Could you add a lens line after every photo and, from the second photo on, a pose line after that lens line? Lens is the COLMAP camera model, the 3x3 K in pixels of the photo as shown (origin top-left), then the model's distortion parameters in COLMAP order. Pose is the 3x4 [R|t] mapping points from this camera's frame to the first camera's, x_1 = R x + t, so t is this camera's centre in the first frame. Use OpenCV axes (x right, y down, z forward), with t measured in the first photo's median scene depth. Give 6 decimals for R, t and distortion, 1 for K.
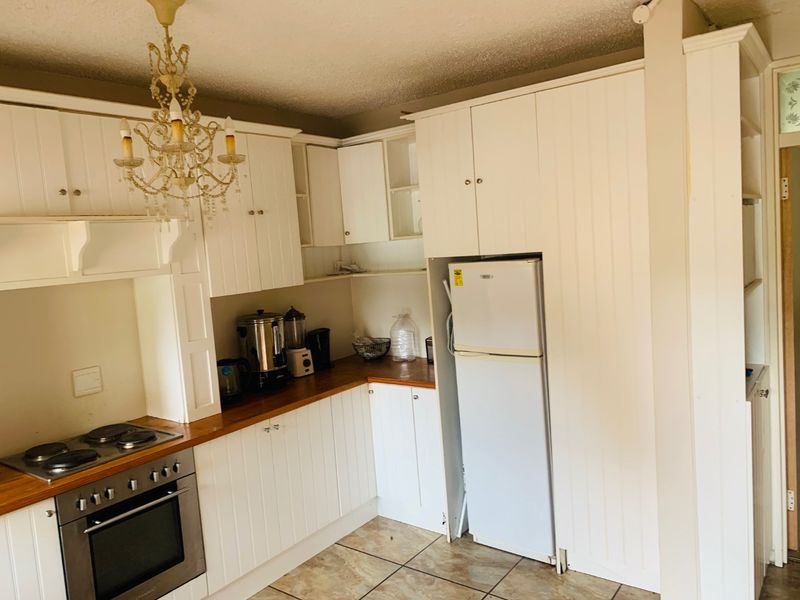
lens RADIAL K [[612.8, 0, 388.6], [0, 612.8, 296.0], [0, 0, 1]] dist [0.041530, -0.049675]
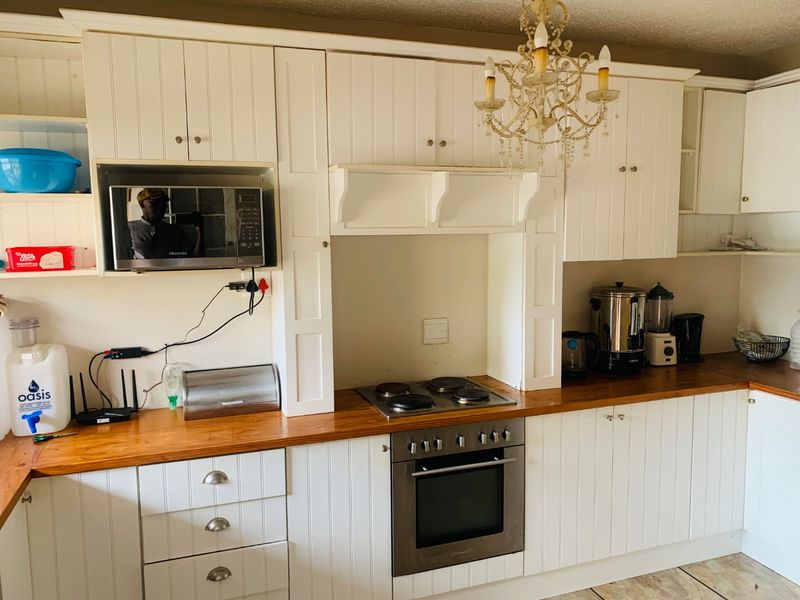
lens RADIAL K [[612.8, 0, 390.4], [0, 612.8, 295.7], [0, 0, 1]] dist [0.041530, -0.049675]
pose [[0.834080, 0.121056, -0.538196, -0.006040], [-0.098469, 0.992628, 0.070667, 0.013667], [0.542783, -0.005946, 0.839852, 0.092748]]
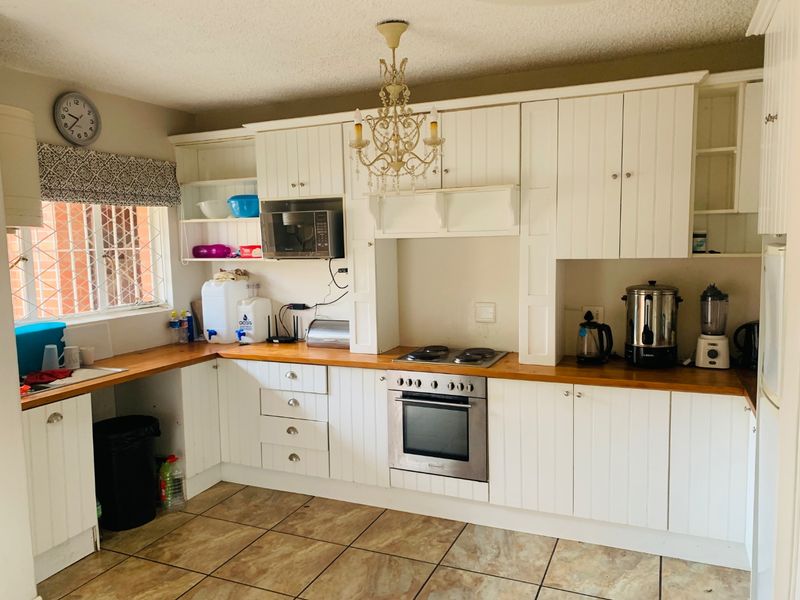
lens RADIAL K [[612.8, 0, 392.3], [0, 612.8, 304.5], [0, 0, 1]] dist [0.041530, -0.049675]
pose [[0.232641, 0.166364, -0.958228, 0.695810], [-0.083564, 0.985037, 0.150731, -0.057962], [0.968966, 0.045007, 0.243062, 0.464552]]
